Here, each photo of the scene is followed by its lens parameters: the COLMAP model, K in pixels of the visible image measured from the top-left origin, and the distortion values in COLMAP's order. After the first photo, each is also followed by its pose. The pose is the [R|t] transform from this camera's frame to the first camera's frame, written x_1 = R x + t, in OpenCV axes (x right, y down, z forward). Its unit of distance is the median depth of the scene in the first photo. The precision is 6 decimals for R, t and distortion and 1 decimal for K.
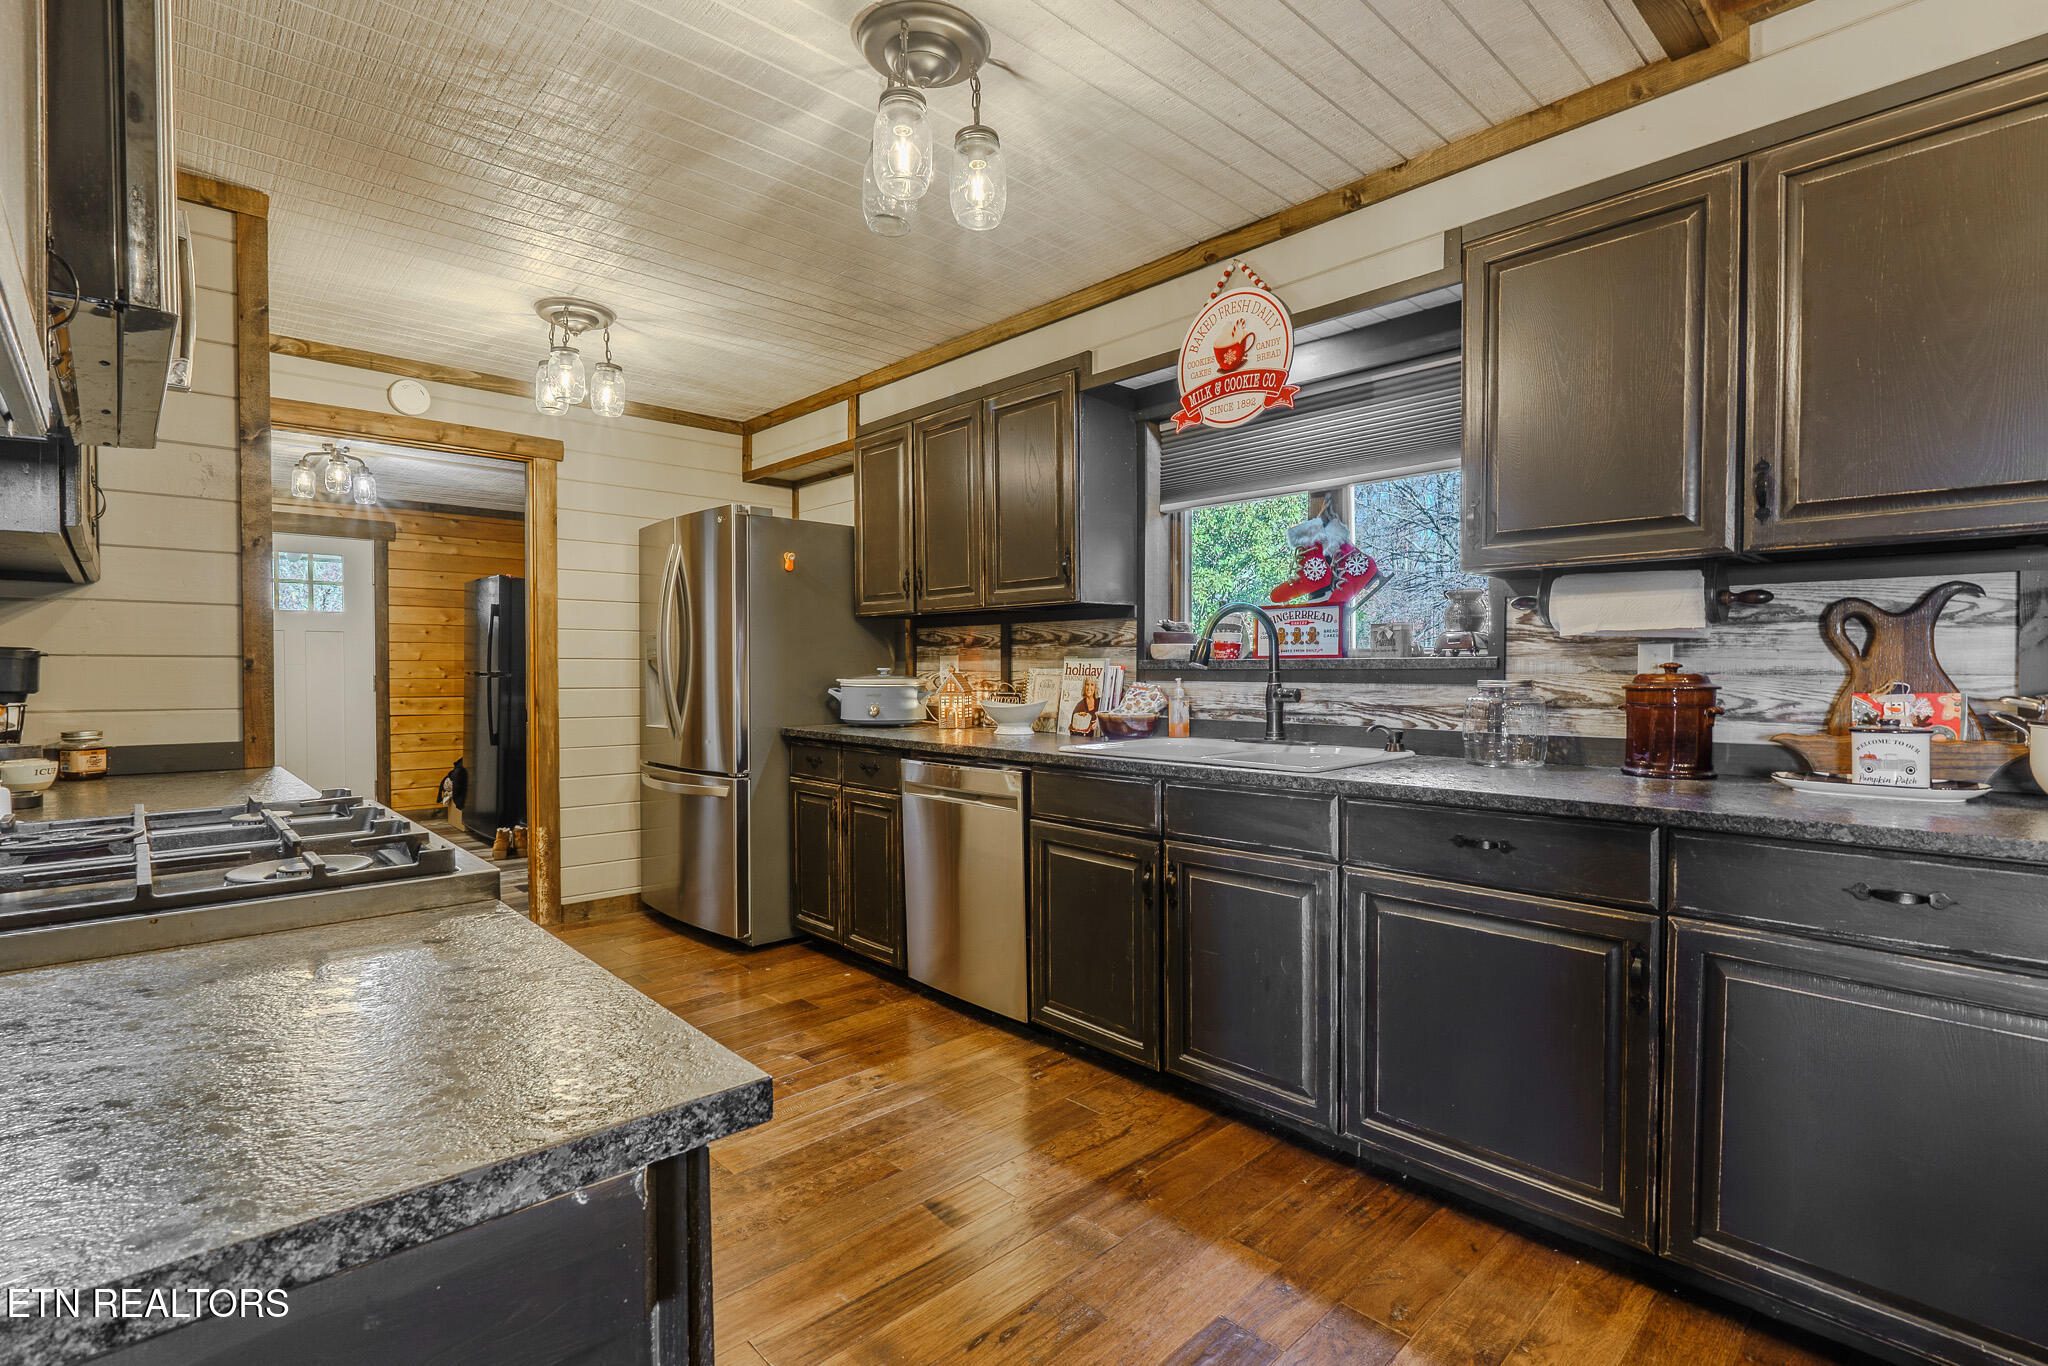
lens RADIAL K [[972.5, 0, 1013.6], [0, 972.5, 681.2], [0, 0, 1]] dist [0.001030, 0.000271]
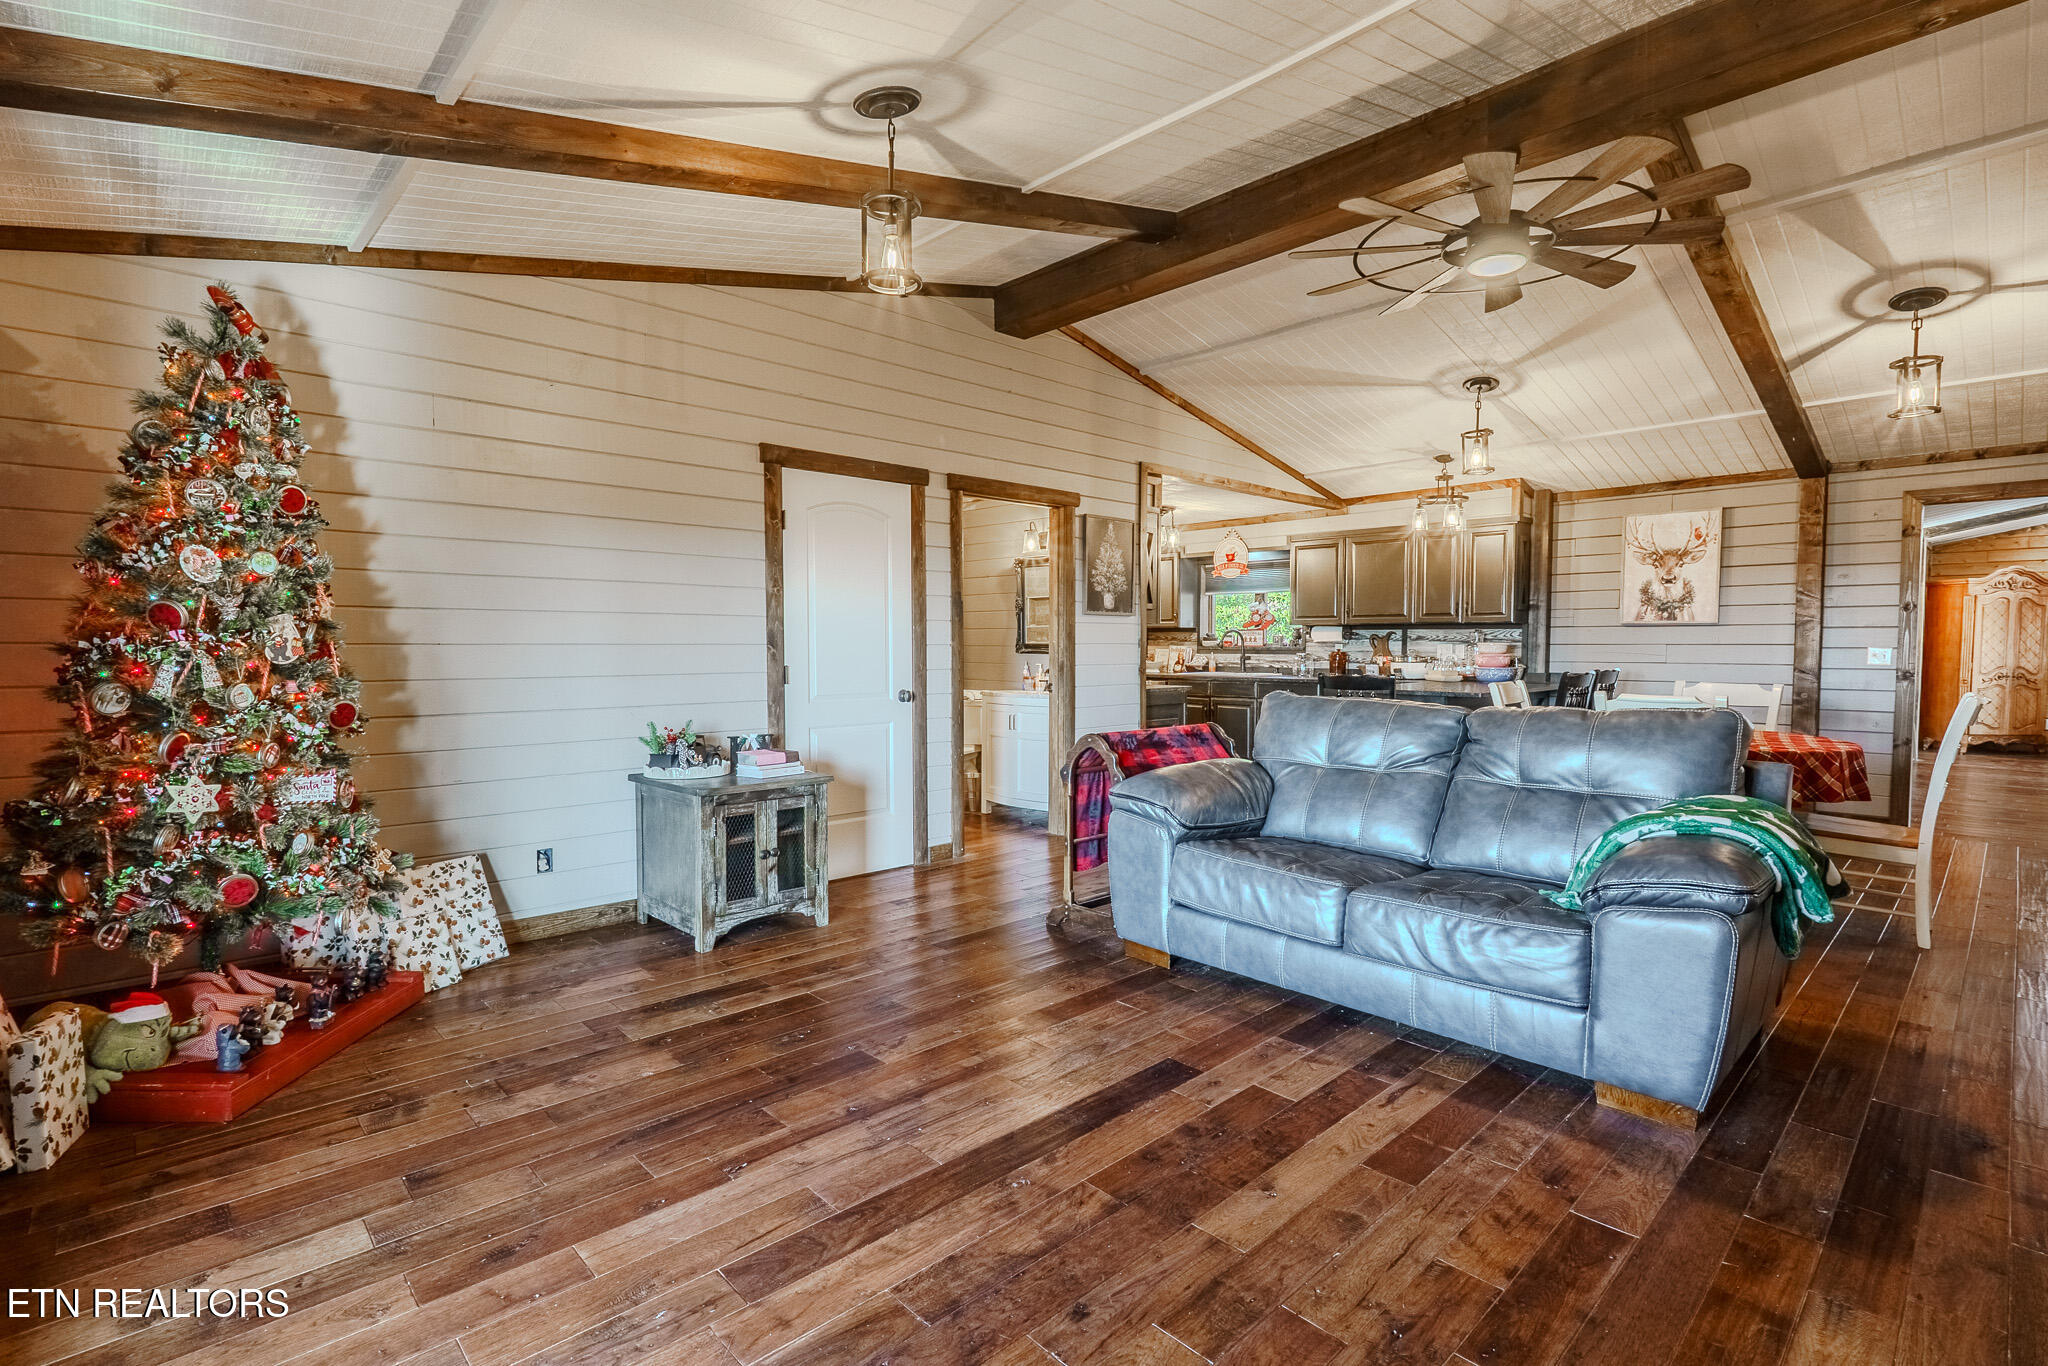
lens RADIAL K [[959.9, 0, 1015.5], [0, 959.9, 687.0], [0, 0, 1]] dist [-0.006096, 0.000615]
pose [[0.999983, 0.001207, 0.005780, -0.702463], [-0.001396, 0.999462, 0.032767, 0.010622], [-0.005737, -0.032774, 0.999446, -3.035955]]
